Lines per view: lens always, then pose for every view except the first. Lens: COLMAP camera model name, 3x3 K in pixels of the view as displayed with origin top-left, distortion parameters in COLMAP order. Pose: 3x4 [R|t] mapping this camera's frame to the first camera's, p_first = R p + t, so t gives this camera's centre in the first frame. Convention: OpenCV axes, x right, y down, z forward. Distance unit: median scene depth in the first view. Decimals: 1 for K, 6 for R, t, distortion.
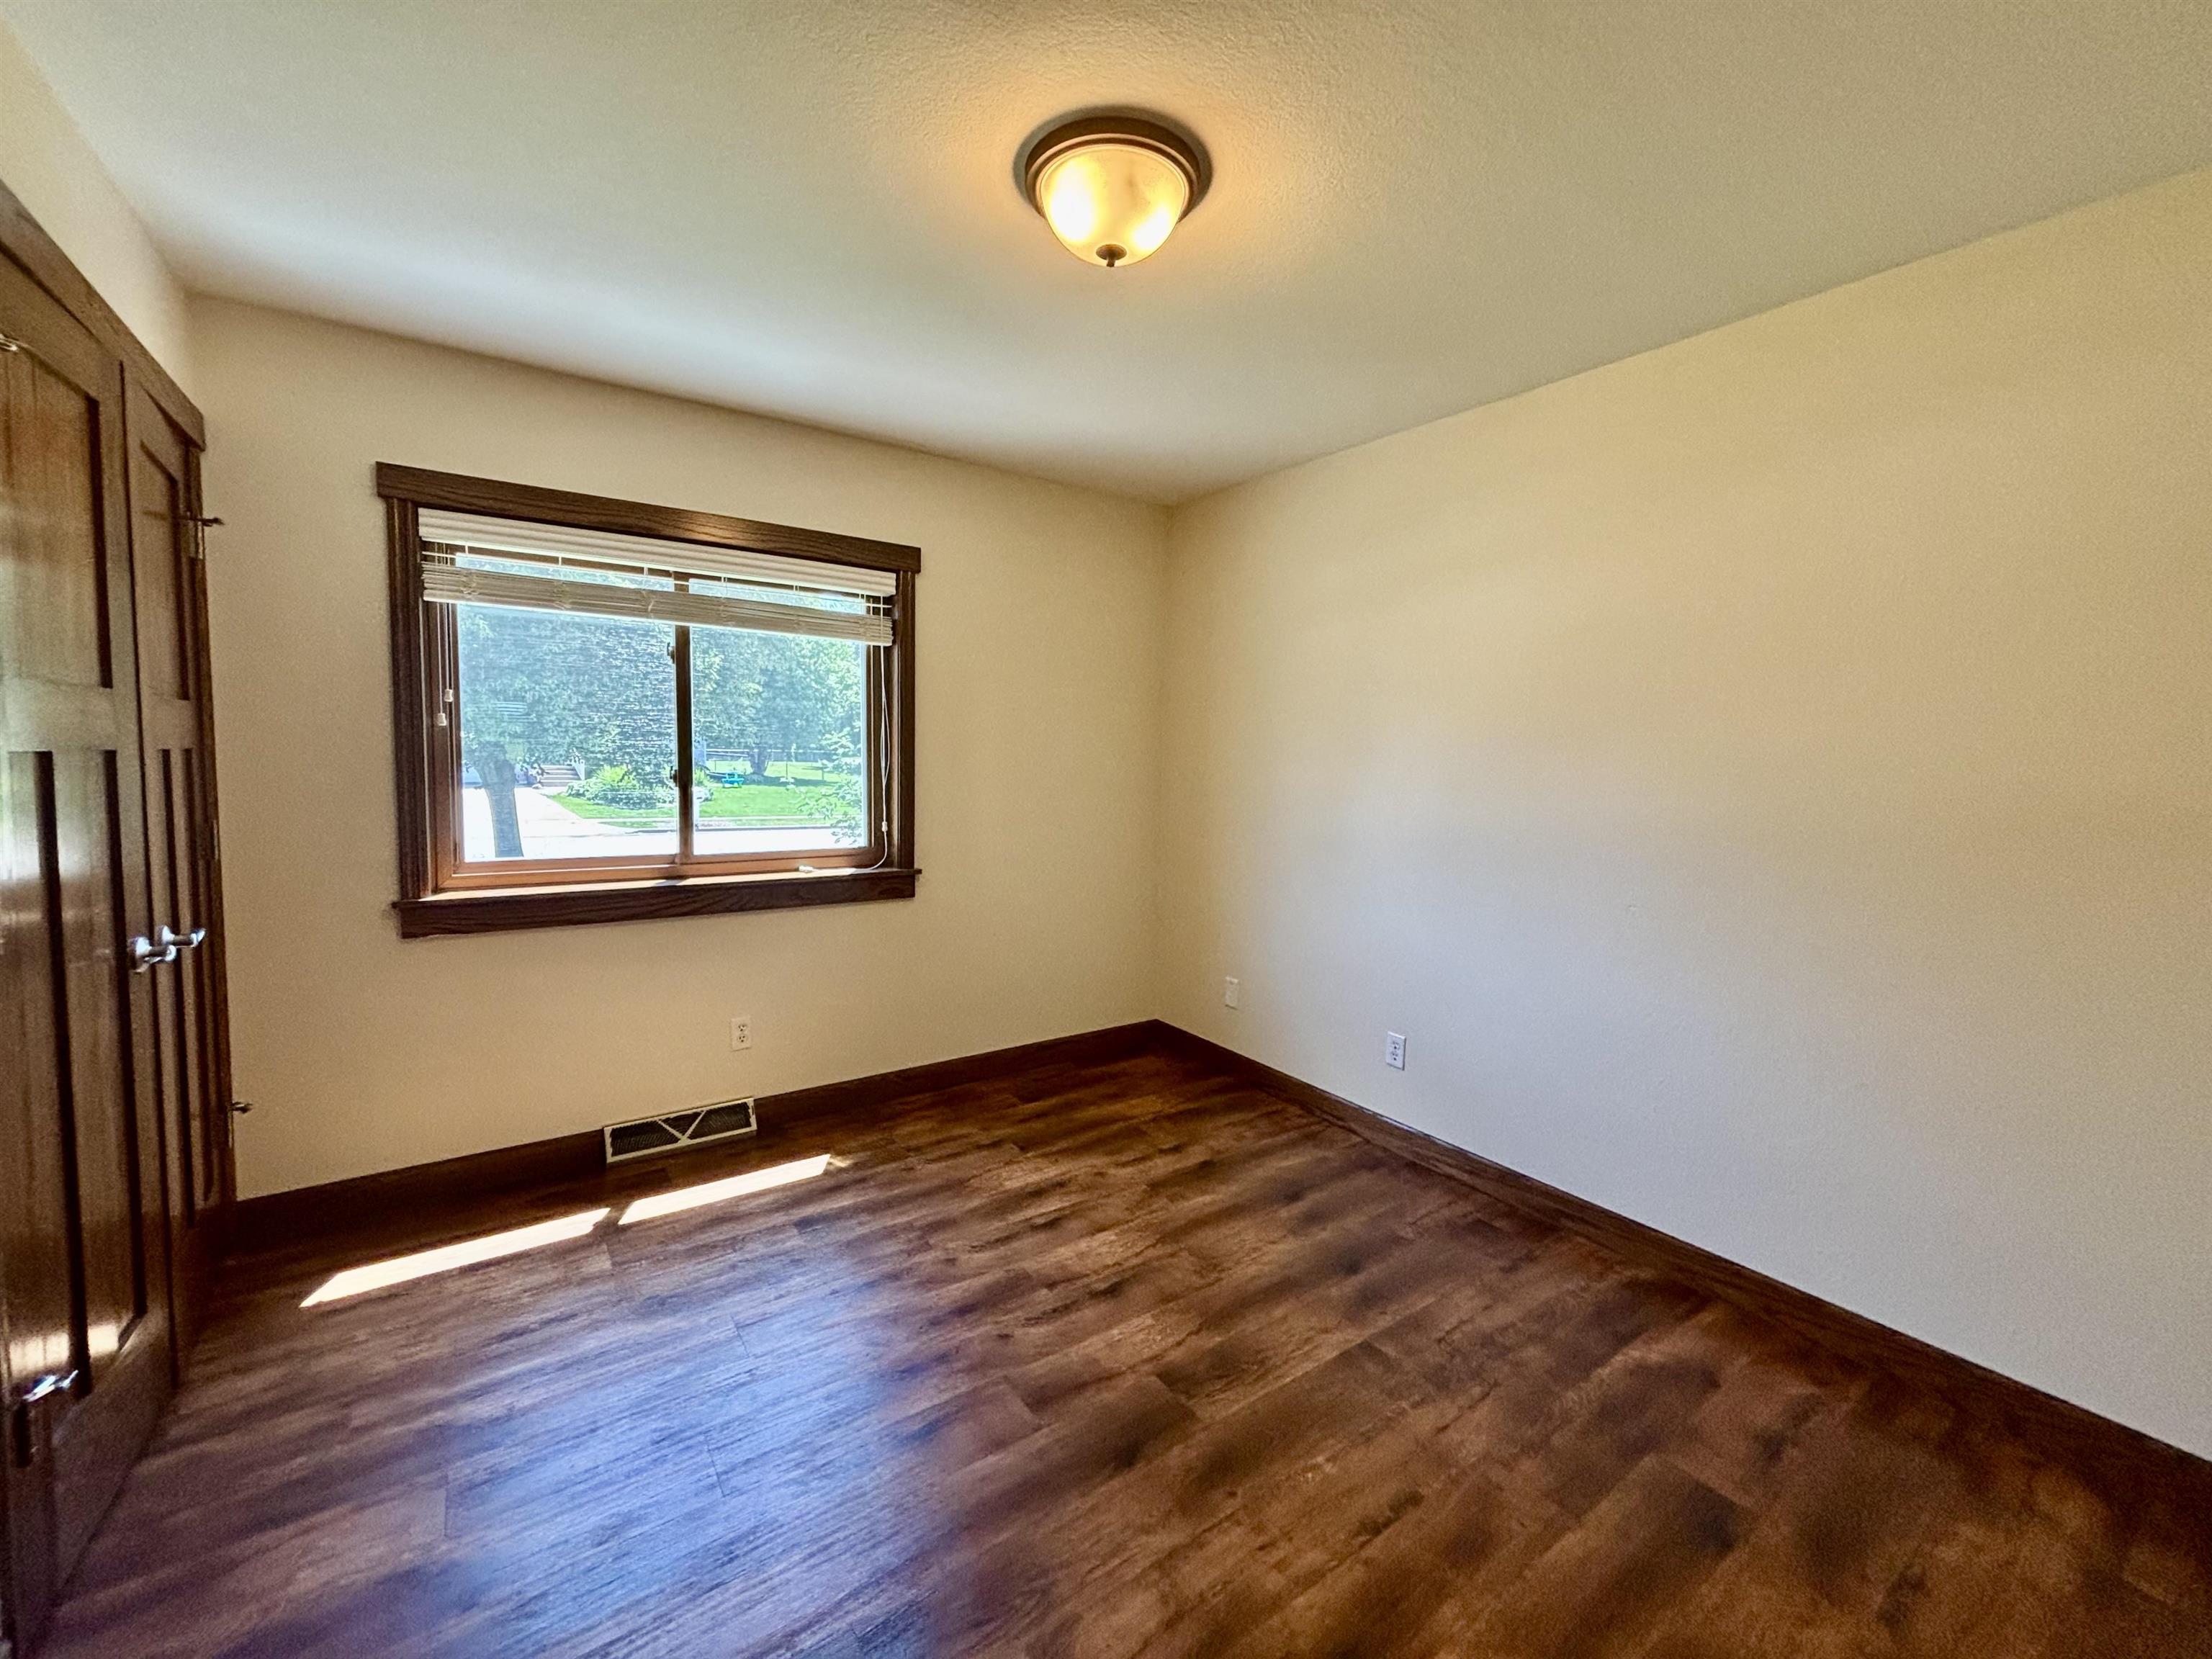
lens RADIAL K [[891.4, 0, 1108.9], [0, 891.4, 843.4], [0, 0, 1]] dist [0.012539, -0.000179]
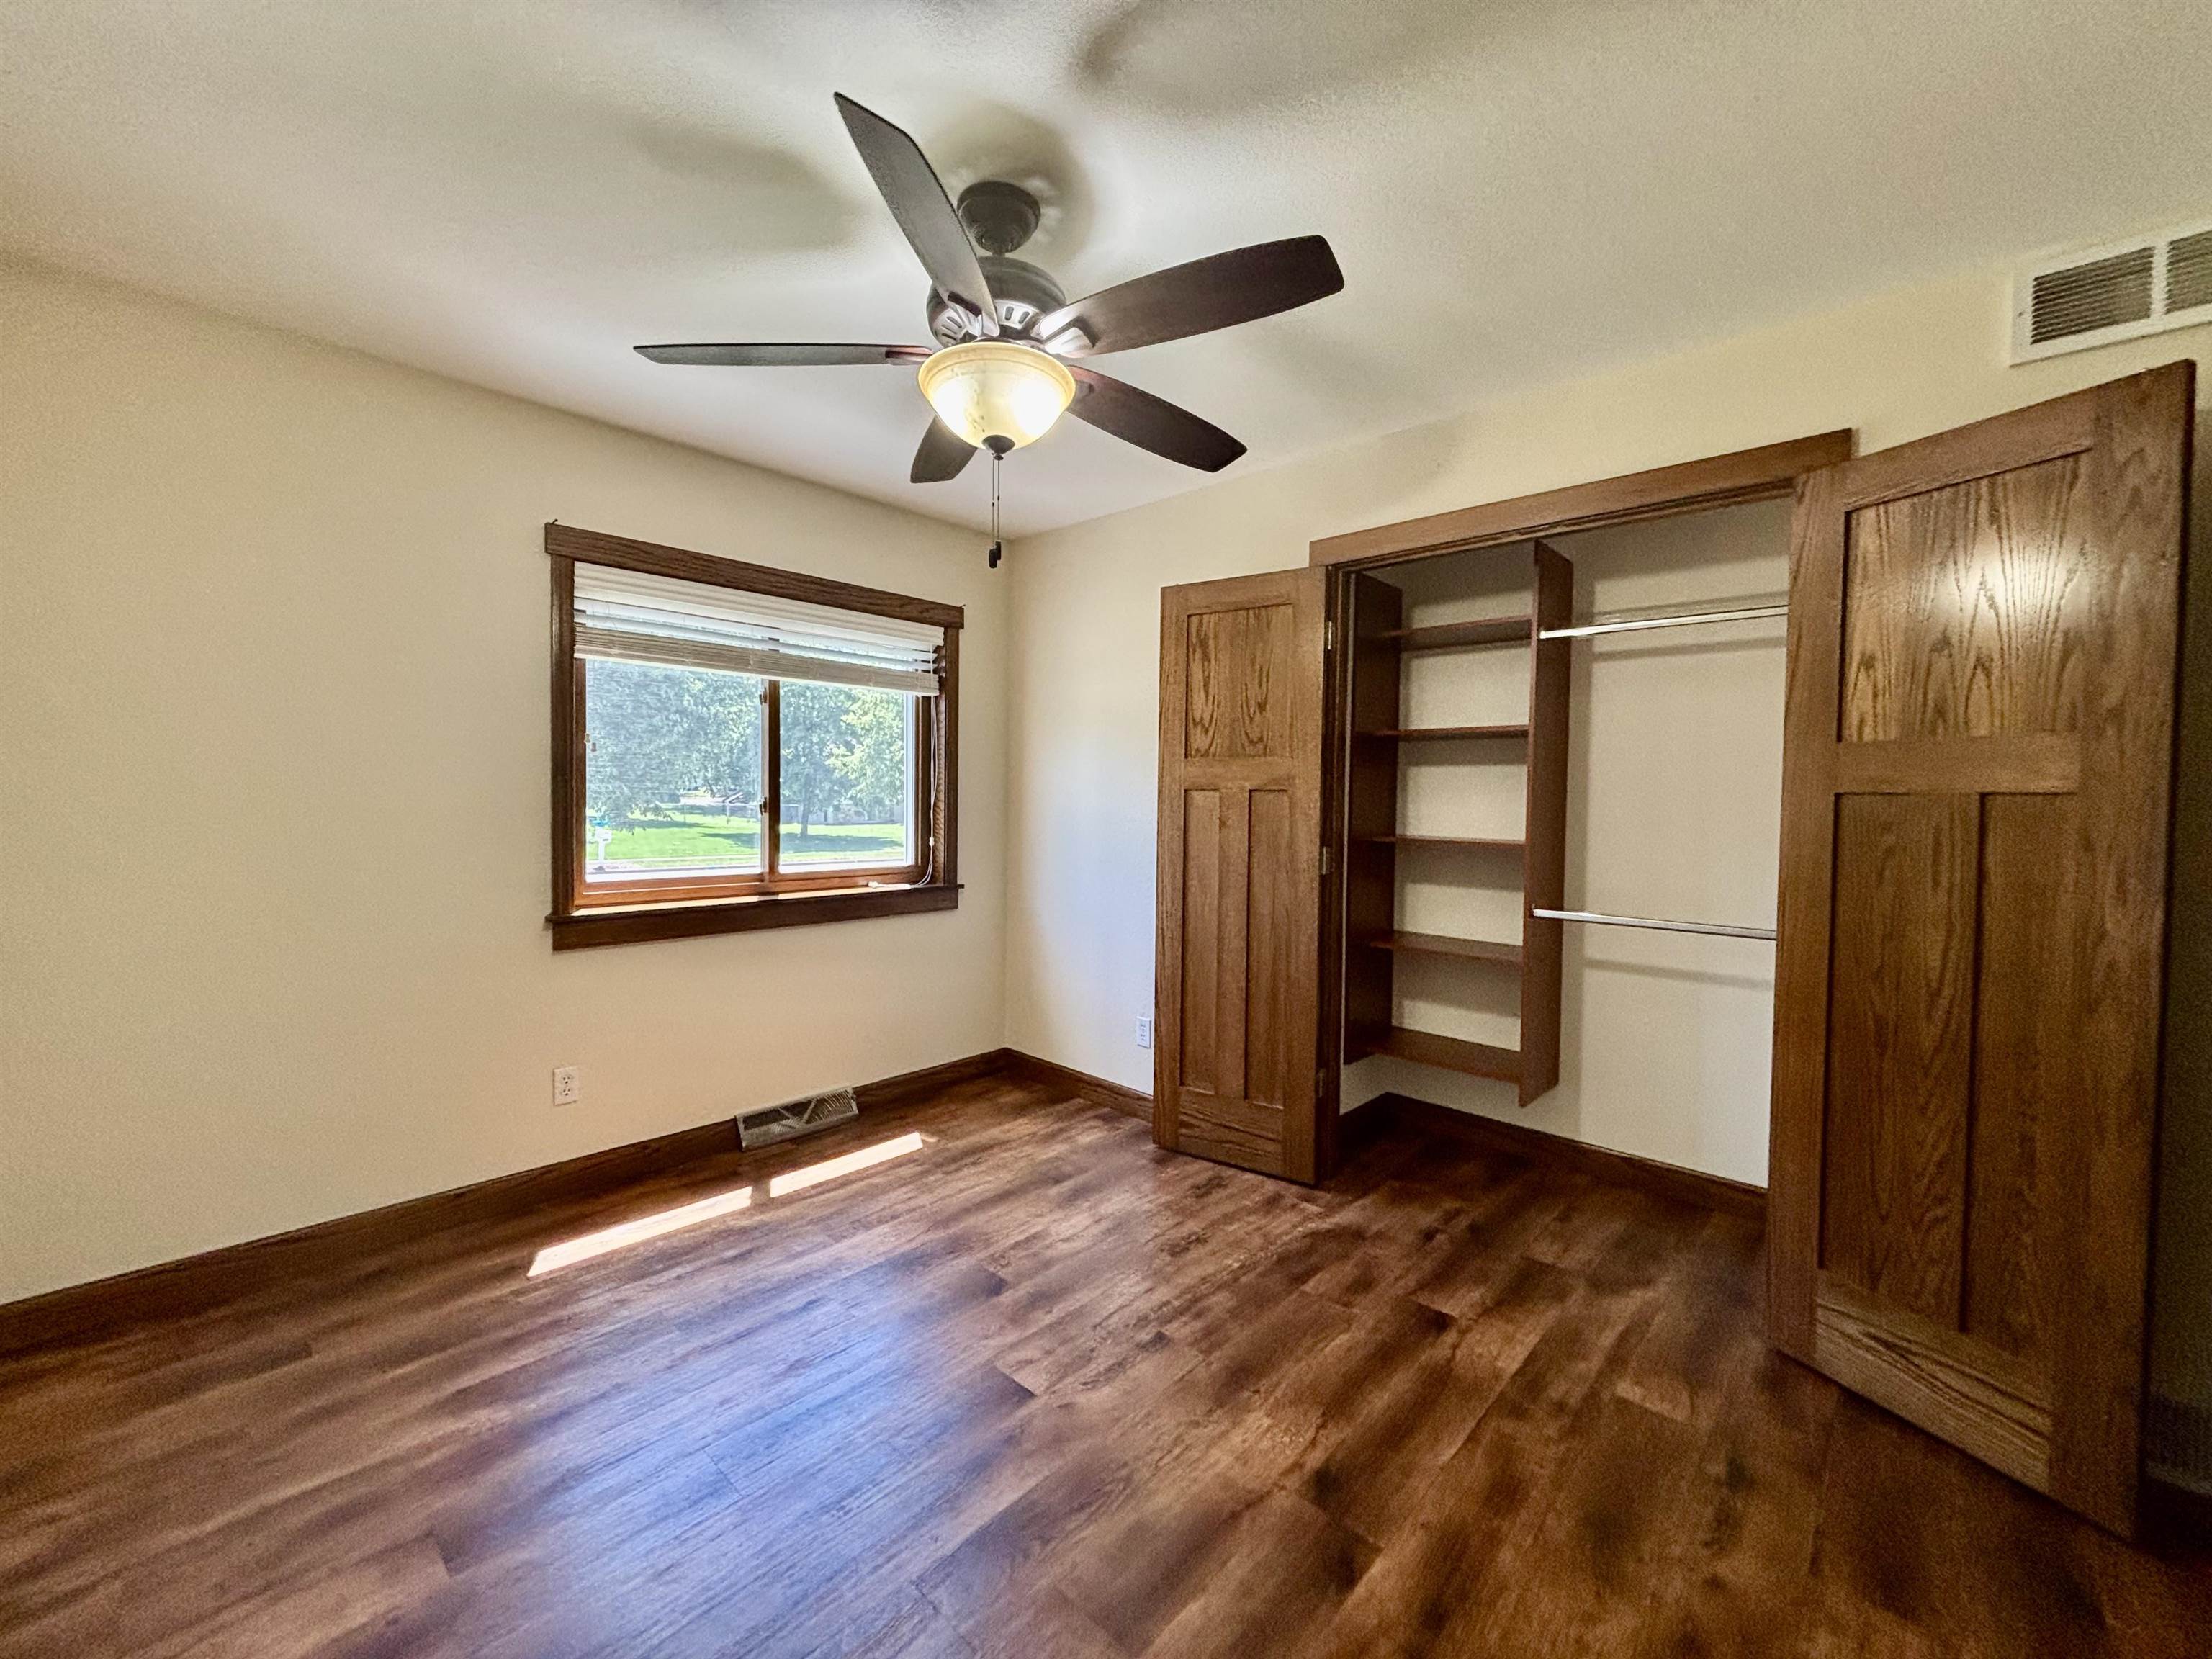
lens RADIAL K [[891.4, 0, 1114.5], [0, 891.4, 831.6], [0, 0, 1]] dist [0.012539, -0.000179]
pose [[0.977757, -0.007413, 0.209612, -0.298239], [0.017331, 0.998813, -0.045519, 0.019522], [-0.209026, 0.048139, 0.976725, -0.186208]]
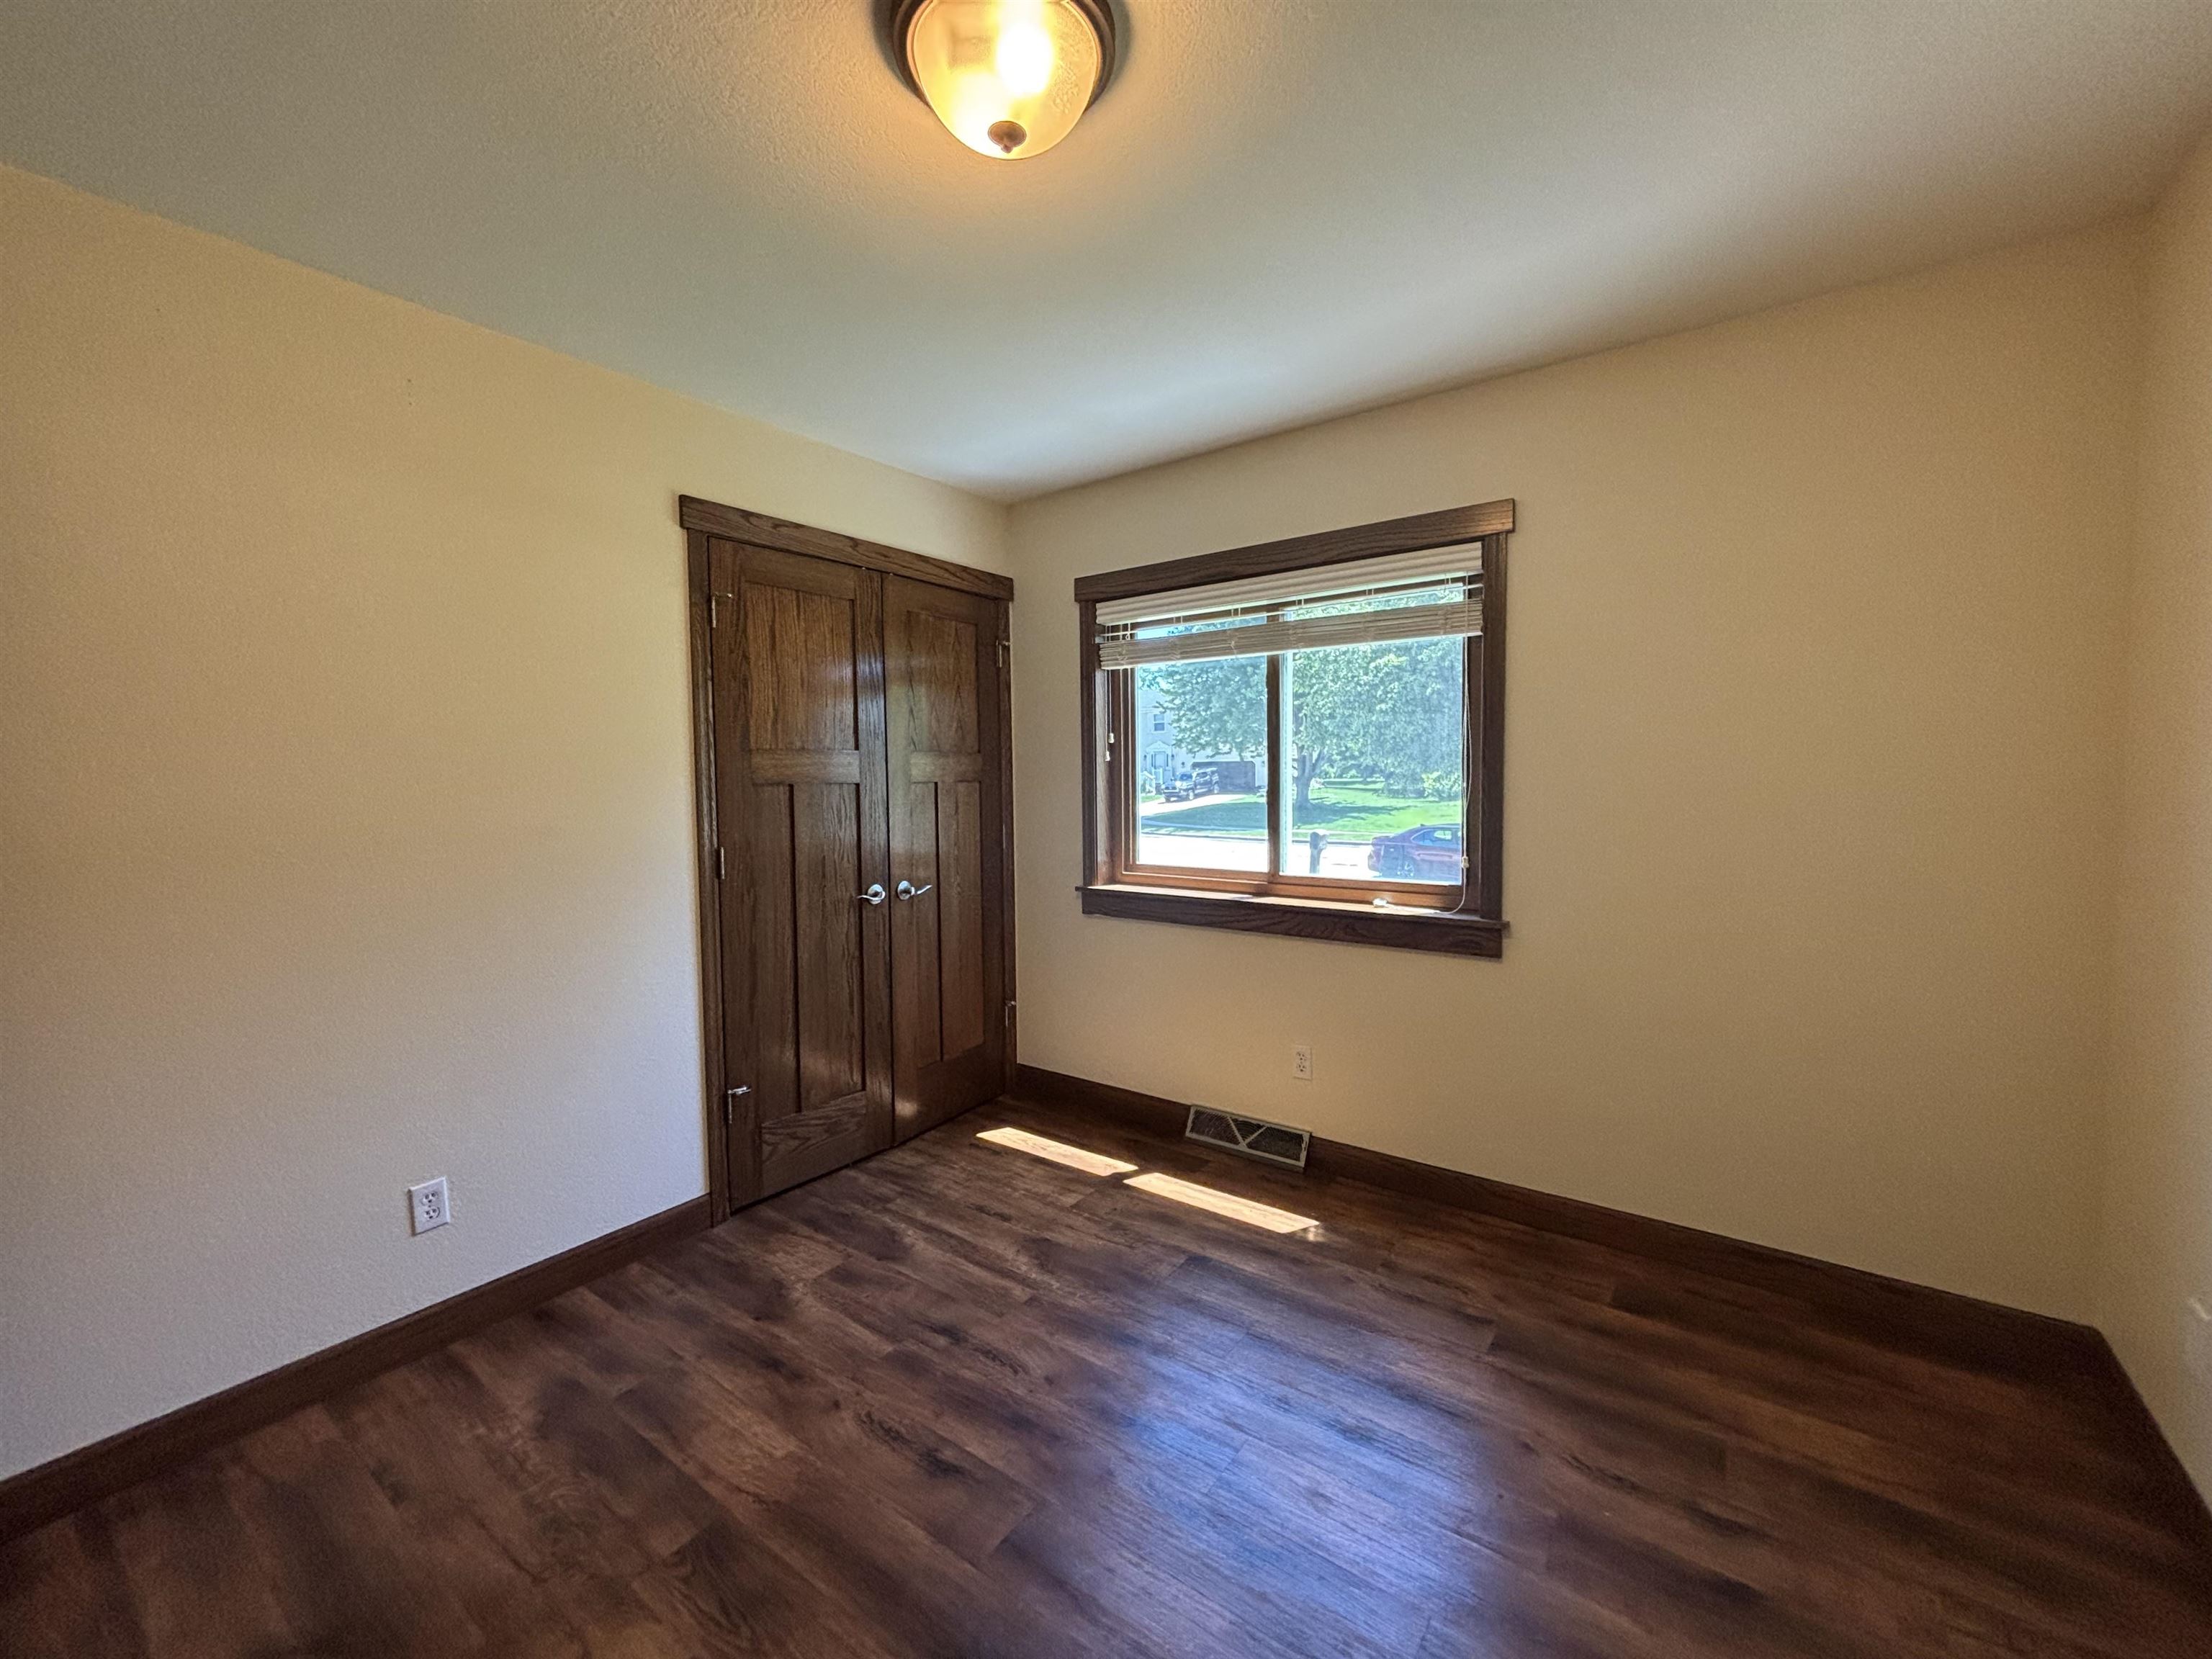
lens RADIAL K [[891.4, 0, 1082.7], [0, 891.4, 831.4], [0, 0, 1]] dist [0.012539, -0.000179]
pose [[0.318451, 0.035626, -0.947269, 0.445105], [-0.078000, 0.996890, 0.011270, -0.031748], [0.944725, 0.070298, 0.320240, 0.471536]]
